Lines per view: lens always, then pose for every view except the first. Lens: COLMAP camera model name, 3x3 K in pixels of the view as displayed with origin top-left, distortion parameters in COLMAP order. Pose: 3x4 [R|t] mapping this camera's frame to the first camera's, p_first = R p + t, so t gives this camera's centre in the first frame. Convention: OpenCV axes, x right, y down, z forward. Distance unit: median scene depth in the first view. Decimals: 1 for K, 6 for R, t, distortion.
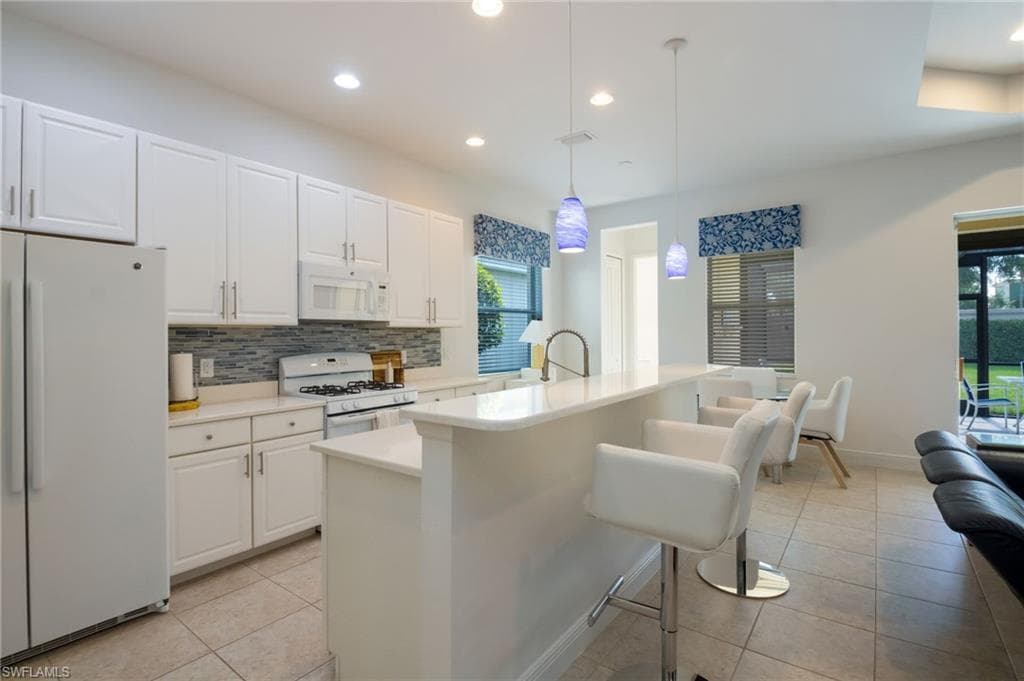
lens RADIAL K [[479.4, 0, 515.3], [0, 479.4, 331.6], [0, 0, 1]] dist [0.012921, -0.009465]
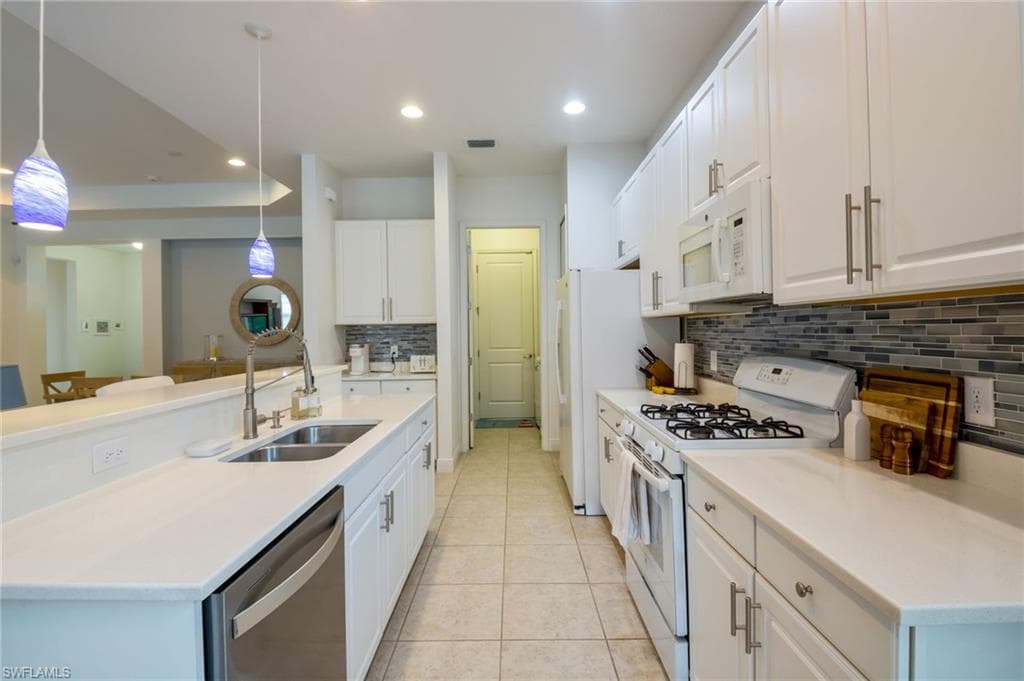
lens RADIAL K [[479.4, 0, 514.6], [0, 479.4, 333.3], [0, 0, 1]] dist [0.012921, -0.009465]
pose [[-0.805499, 0.025995, -0.592027, 0.125237], [0.027729, 0.999596, 0.006163, 0.004164], [0.591948, -0.011451, -0.805895, 0.909558]]
